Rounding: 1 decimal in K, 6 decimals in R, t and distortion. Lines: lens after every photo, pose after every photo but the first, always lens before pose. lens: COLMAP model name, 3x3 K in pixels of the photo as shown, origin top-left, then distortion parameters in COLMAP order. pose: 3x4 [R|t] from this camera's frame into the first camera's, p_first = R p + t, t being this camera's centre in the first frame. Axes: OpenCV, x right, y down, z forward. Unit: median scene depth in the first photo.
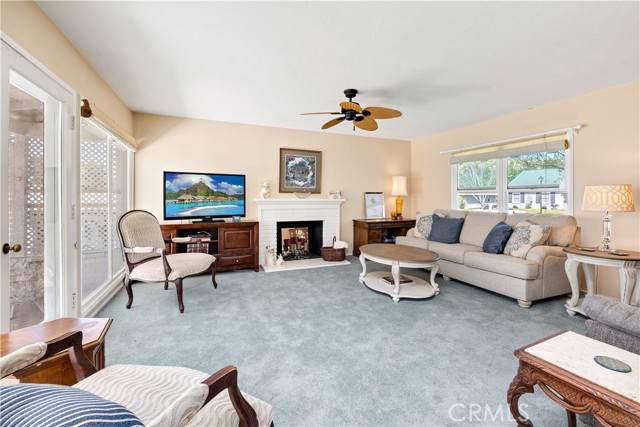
lens RADIAL K [[280.9, 0, 328.4], [0, 280.9, 197.9], [0, 0, 1]] dist [-0.000744, -0.000059]
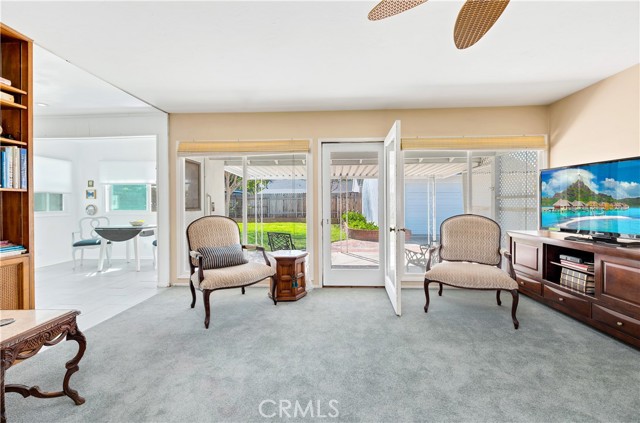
lens RADIAL K [[271.2, 0, 323.0], [0, 271.2, 198.6], [0, 0, 1]] dist [0.000029, 0.000067]
pose [[-0.444175, -0.010901, -0.895874, 0.381516], [0.002130, 0.999910, -0.013223, -0.005022], [0.895937, -0.007781, -0.444112, 0.732798]]
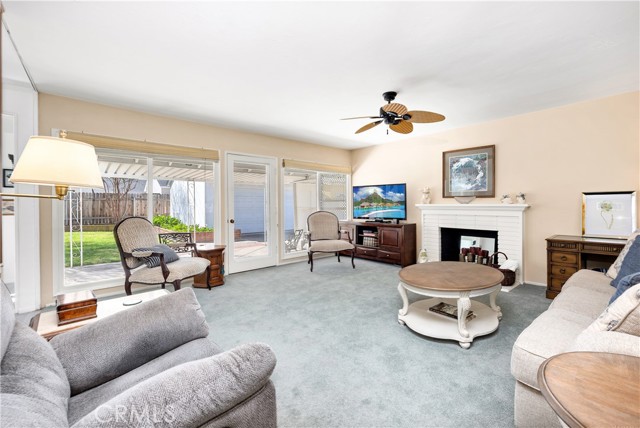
lens RADIAL K [[266.8, 0, 328.2], [0, 266.8, 203.6], [0, 0, 1]] dist [-0.000225, -0.000005]
pose [[0.308692, -0.008473, -0.951124, 0.698762], [0.009003, 0.999942, -0.005986, 0.003875], [0.951119, -0.006716, 0.308750, 0.397458]]
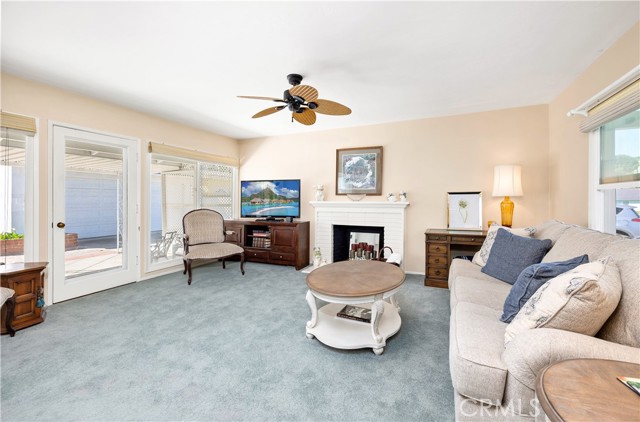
lens RADIAL K [[271.2, 0, 323.0], [0, 271.2, 198.1], [0, 0, 1]] dist [0.000029, 0.000067]
pose [[0.668205, -0.010492, -0.743903, 0.595934], [0.002737, 0.999928, -0.011644, 0.003155], [0.743972, 0.005745, 0.668186, 0.397937]]
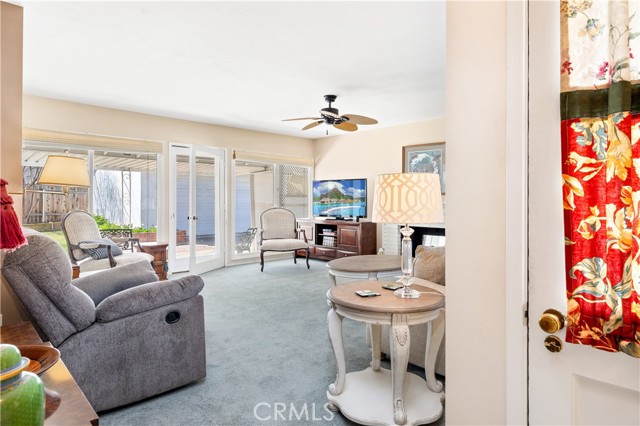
lens RADIAL K [[364.4, 0, 328.1], [0, 364.4, 200.0], [0, 0, 1]] dist [0.000785, 0.000044]
pose [[0.359436, -0.003974, -0.933161, 1.032890], [-0.000225, 0.999991, -0.004345, 0.005705], [0.933170, 0.001772, 0.359432, 0.400393]]
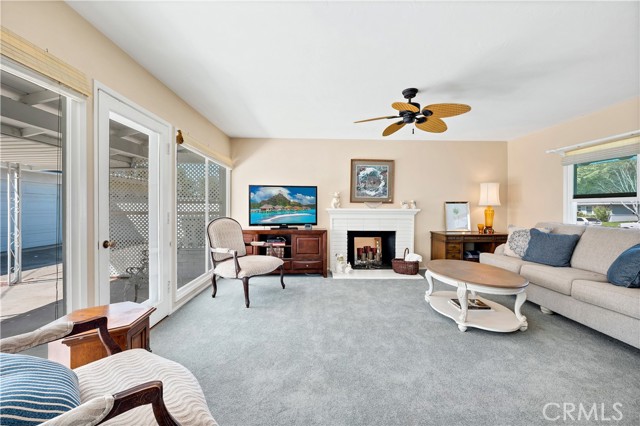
lens RADIAL K [[263.0, 0, 320.7], [0, 263.0, 208.3], [0, 0, 1]] dist [-0.000488, -0.000166]
pose [[0.926321, 0.003556, -0.376718, 0.105614], [-0.002772, 0.999993, 0.002622, -0.000027], [0.376725, -0.001385, 0.926324, 0.077161]]
